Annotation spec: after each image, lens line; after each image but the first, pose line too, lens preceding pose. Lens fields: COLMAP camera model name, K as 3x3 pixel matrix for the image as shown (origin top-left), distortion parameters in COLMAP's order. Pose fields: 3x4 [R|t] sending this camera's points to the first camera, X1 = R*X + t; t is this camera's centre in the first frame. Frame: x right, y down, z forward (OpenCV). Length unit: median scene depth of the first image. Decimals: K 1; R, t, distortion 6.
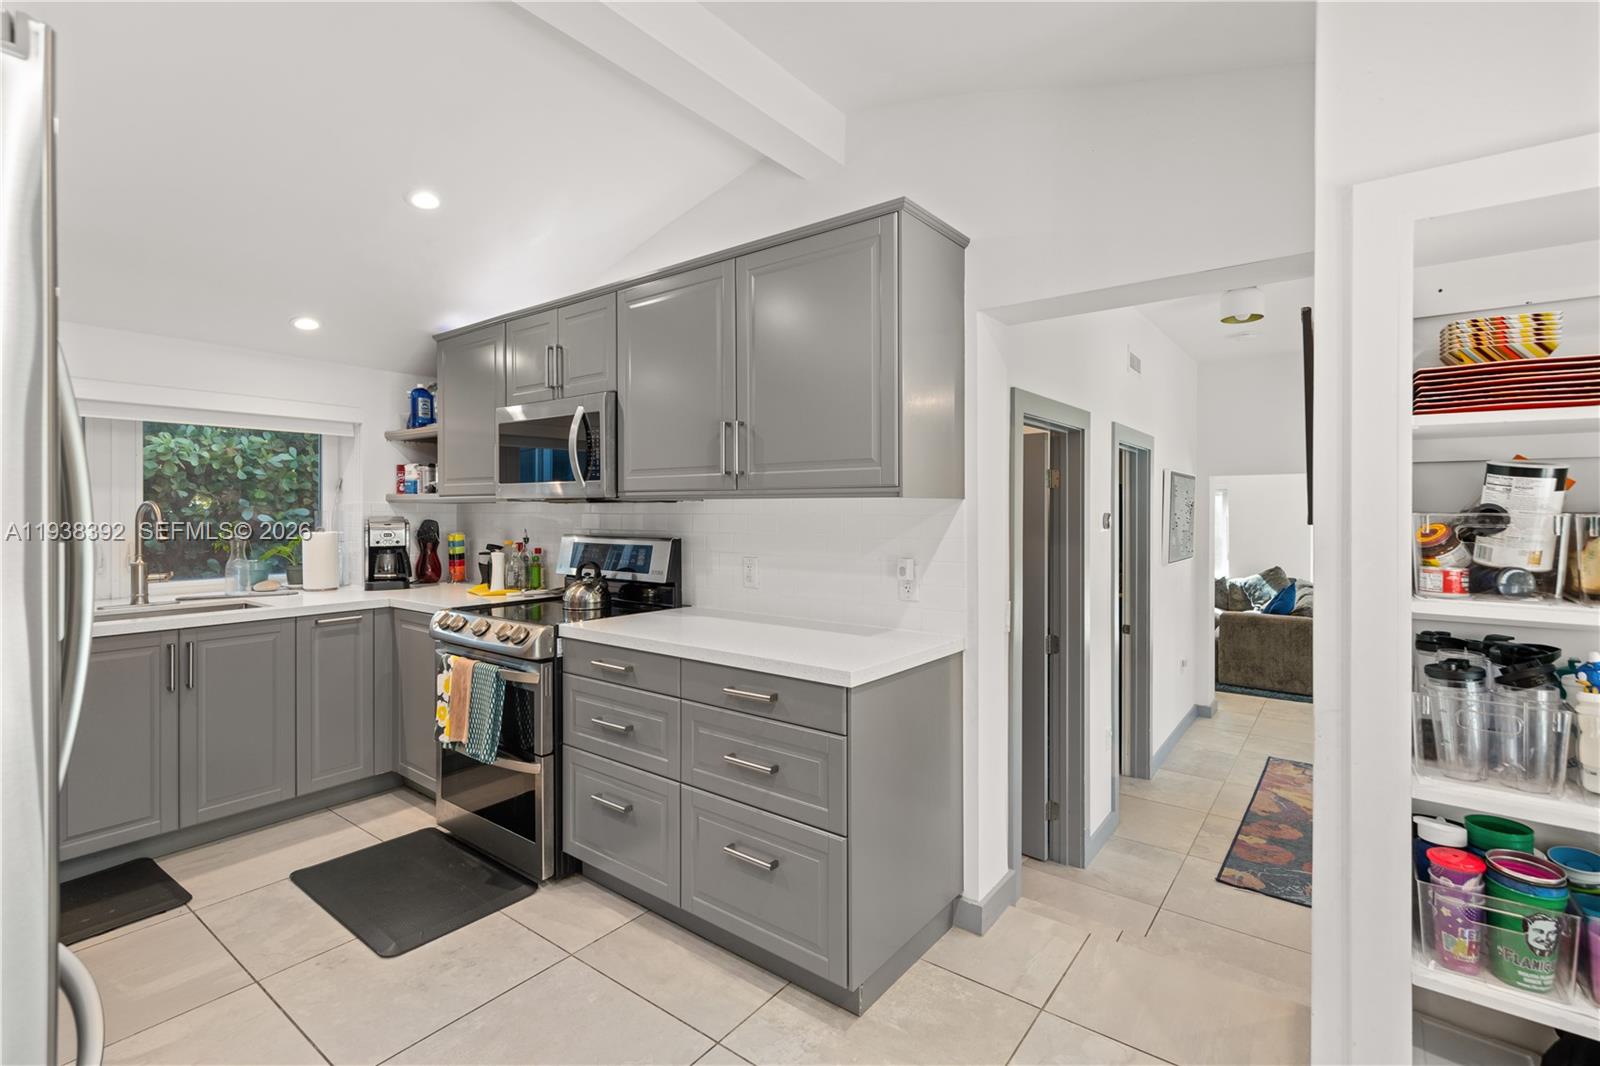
lens RADIAL K [[726.6, 0, 806.5], [0, 726.6, 522.6], [0, 0, 1]] dist [0.013486, -0.000094]
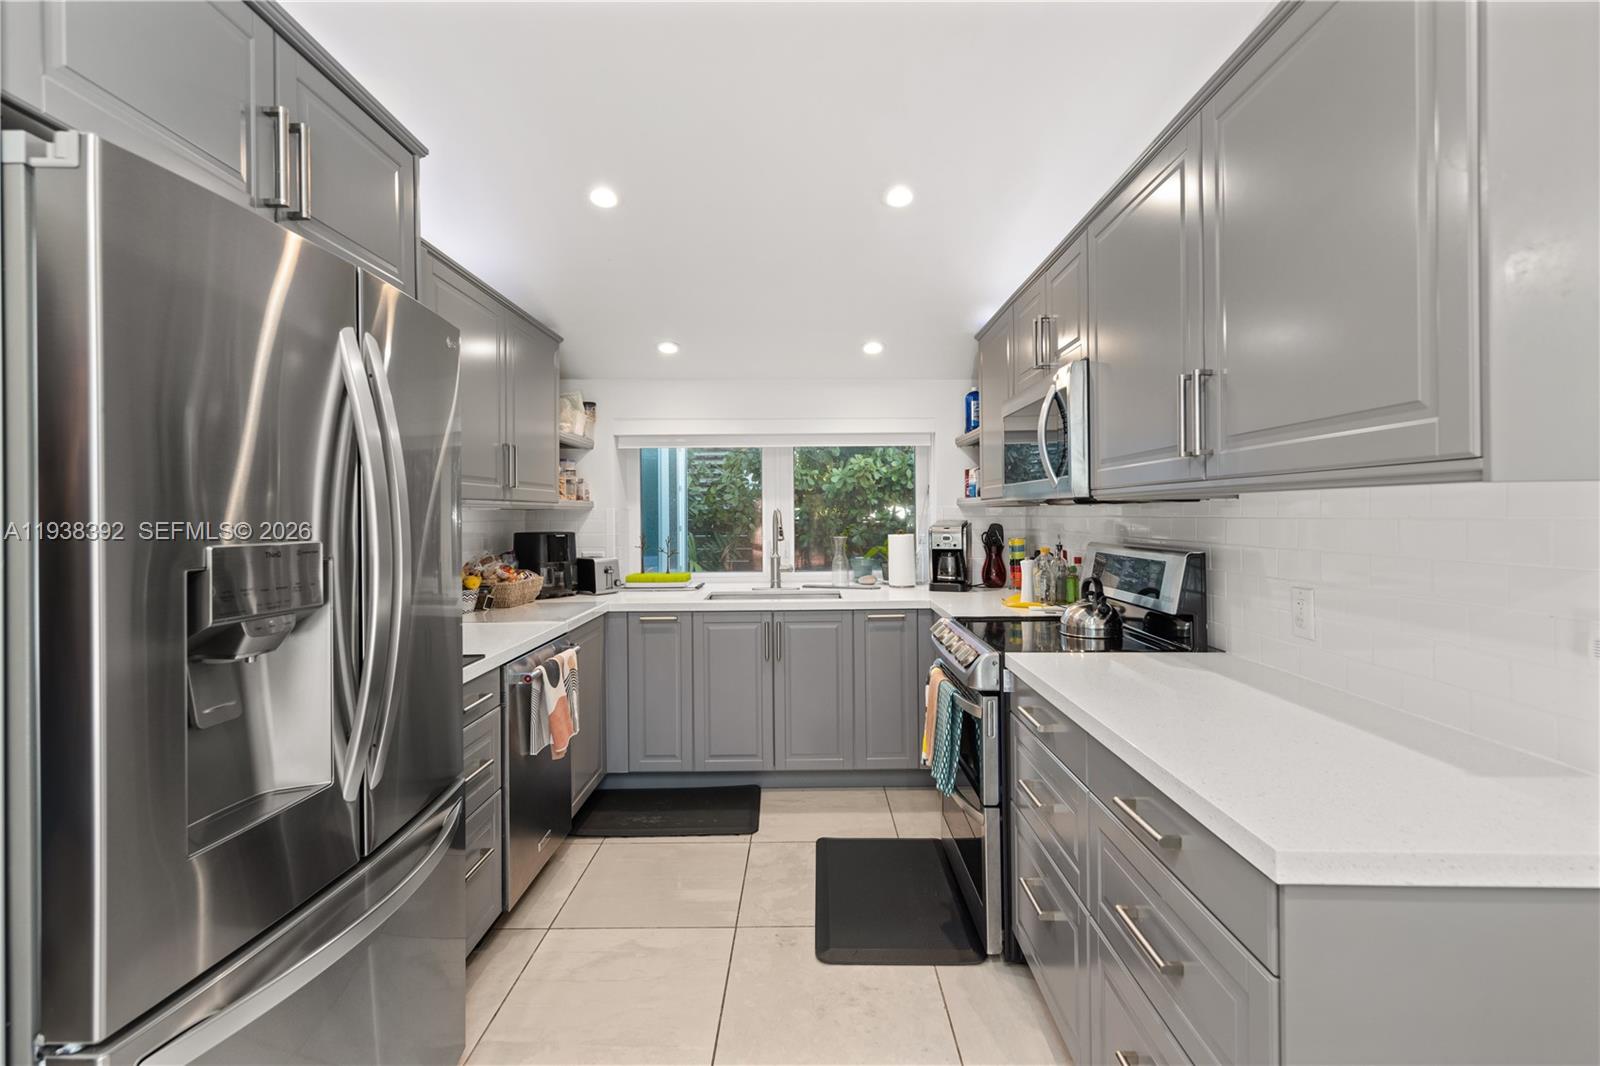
lens RADIAL K [[726.6, 0, 806.5], [0, 726.6, 522.6], [0, 0, 1]] dist [0.013486, -0.000094]
pose [[0.601519, 0.003087, -0.798853, 0.152460], [-0.004297, 0.999991, 0.000628, -0.005881], [0.798847, 0.003054, 0.601527, 0.269136]]
